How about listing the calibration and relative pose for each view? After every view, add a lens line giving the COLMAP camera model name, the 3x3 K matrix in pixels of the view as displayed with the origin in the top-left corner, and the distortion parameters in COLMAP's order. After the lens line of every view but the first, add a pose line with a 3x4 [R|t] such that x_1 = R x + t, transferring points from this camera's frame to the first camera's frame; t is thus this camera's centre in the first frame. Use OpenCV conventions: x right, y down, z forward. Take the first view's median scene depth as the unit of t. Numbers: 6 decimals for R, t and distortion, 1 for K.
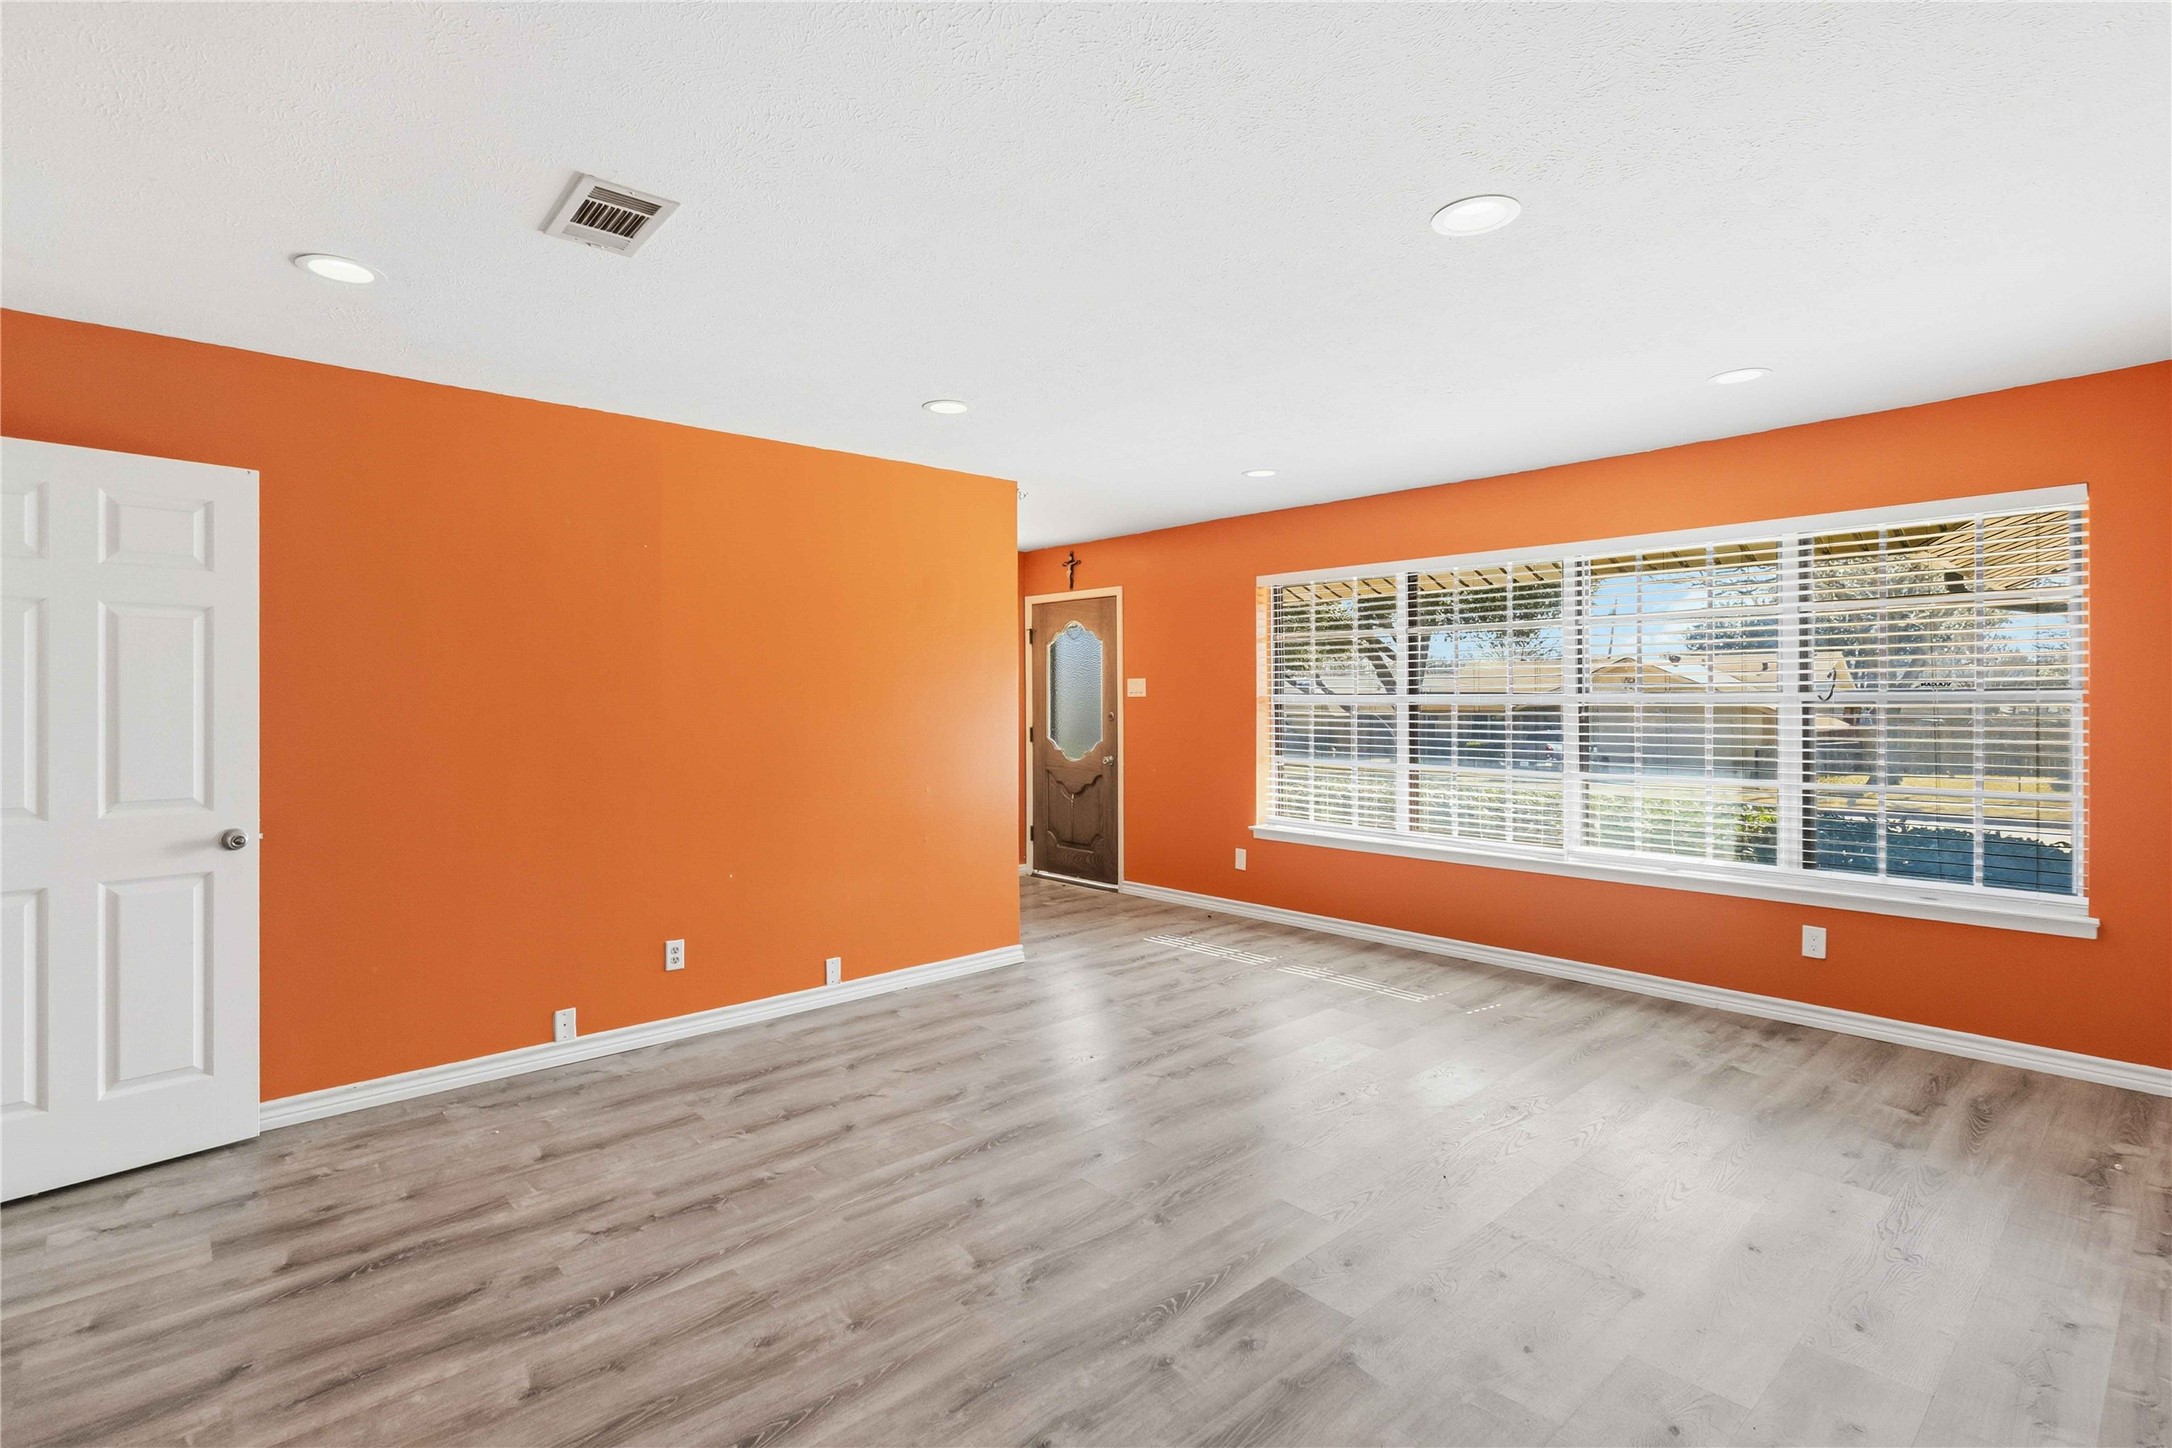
lens RADIAL K [[1005.5, 0, 1089.0], [0, 1005.5, 708.1], [0, 0, 1]] dist [-0.004640, 0.000287]
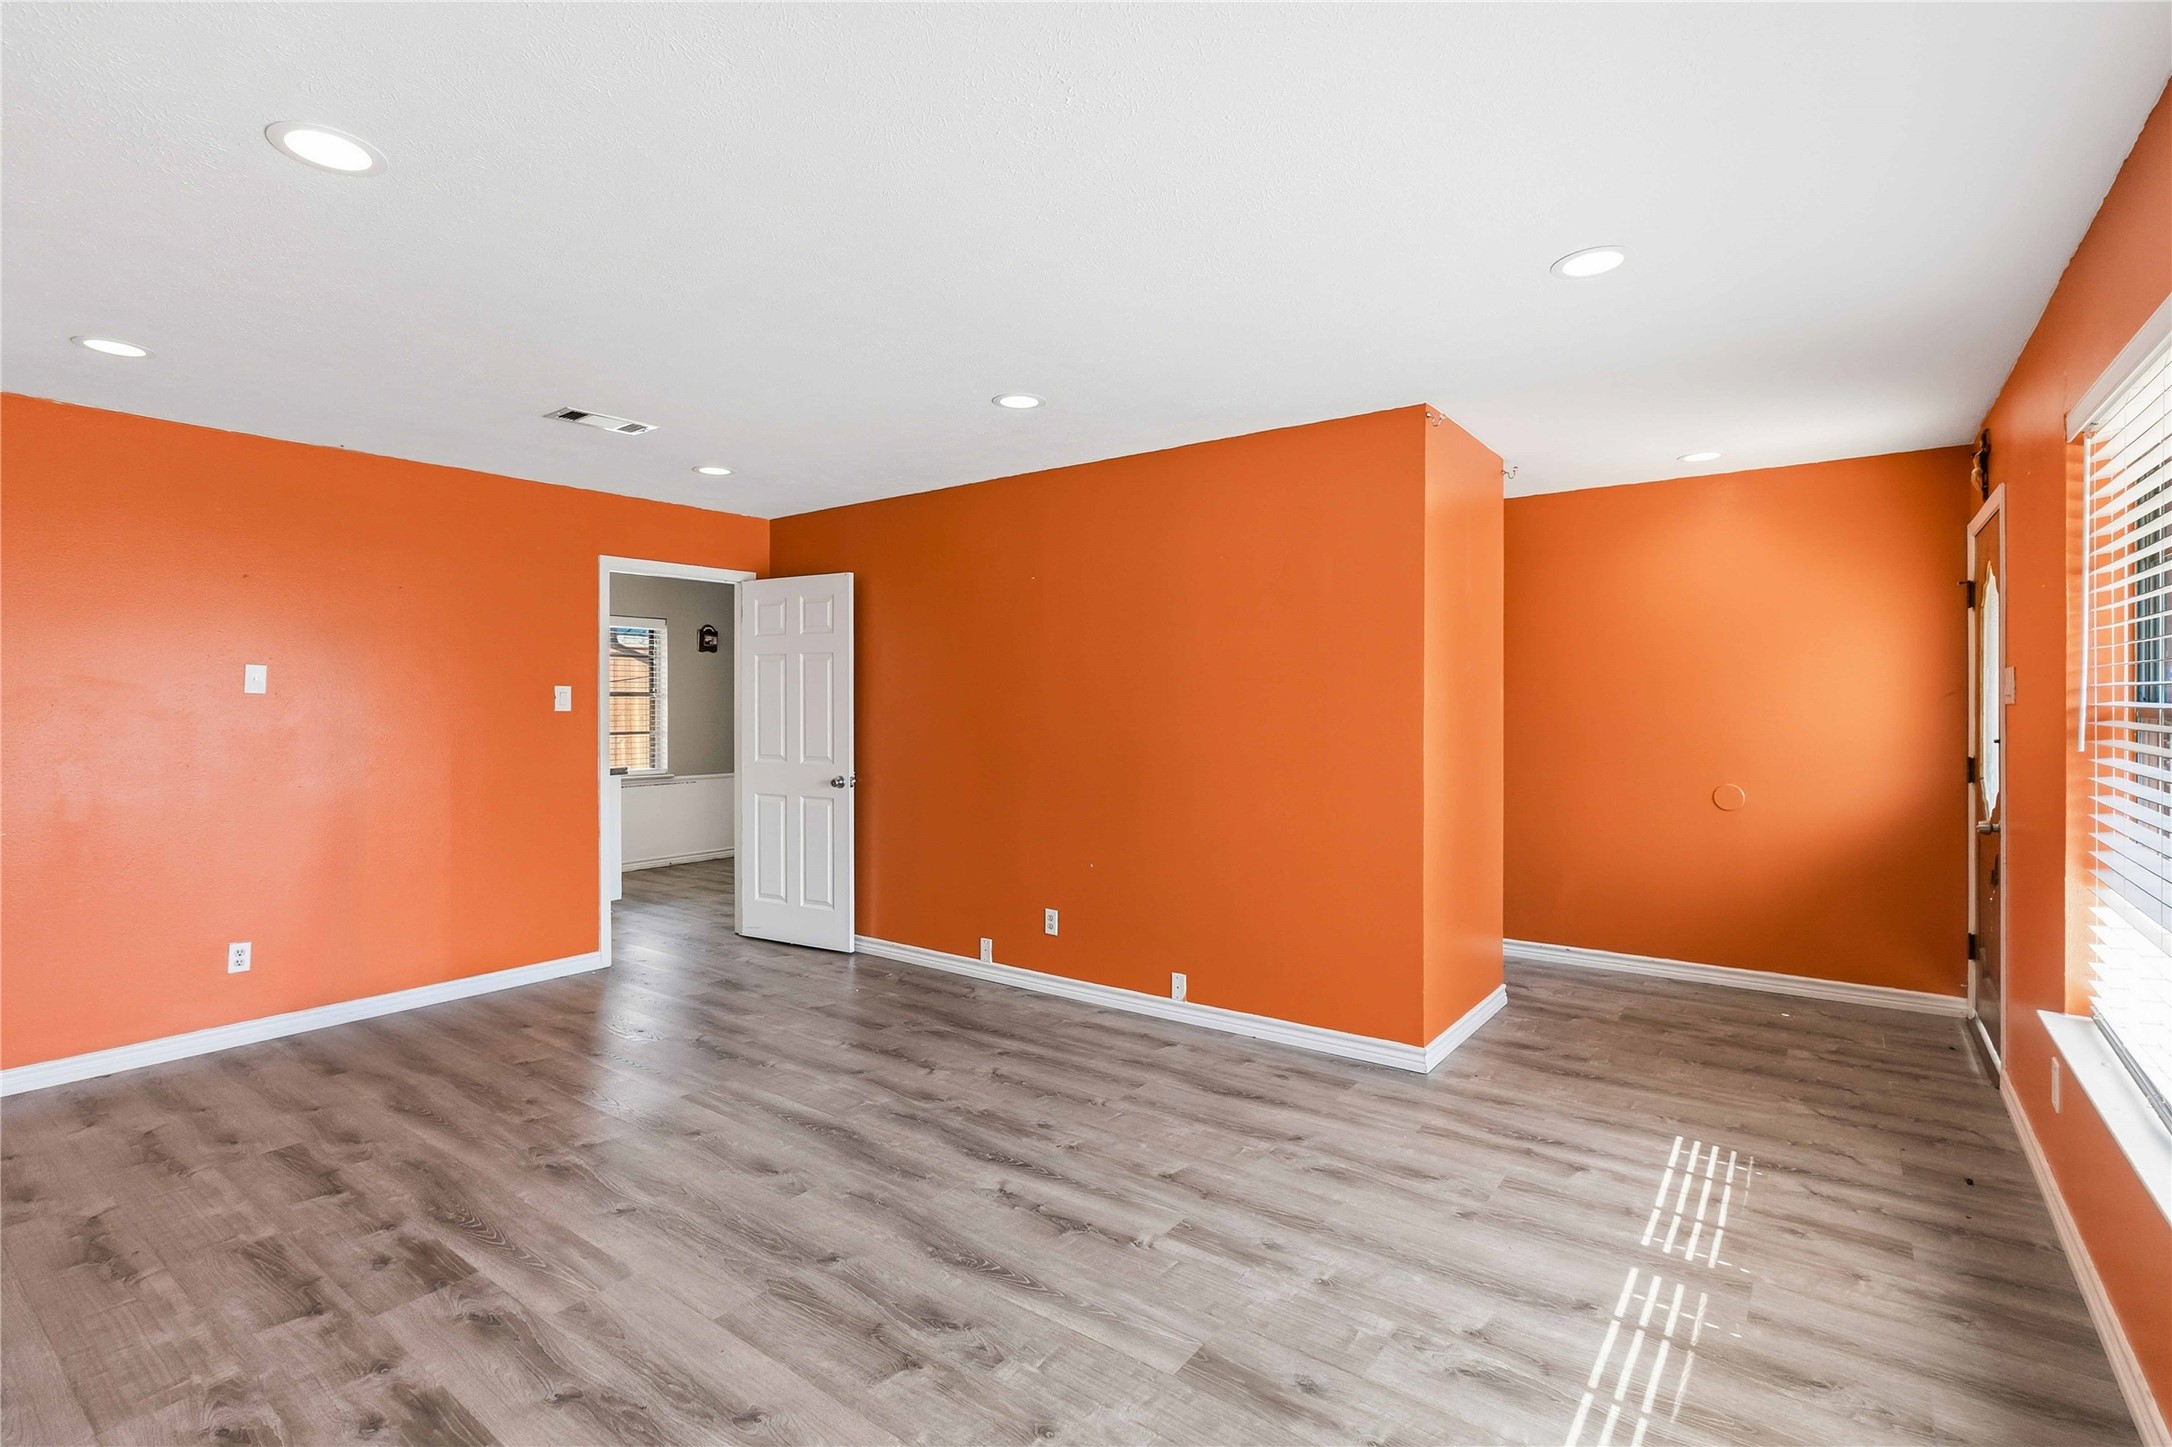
lens RADIAL K [[1005.5, 0, 1087.4], [0, 1005.5, 715.7], [0, 0, 1]] dist [-0.004640, 0.000287]
pose [[0.205772, 0.012384, -0.978522, 0.882624], [-0.009823, 0.999896, 0.010589, -0.009624], [0.978551, 0.007433, 0.205872, 0.946377]]
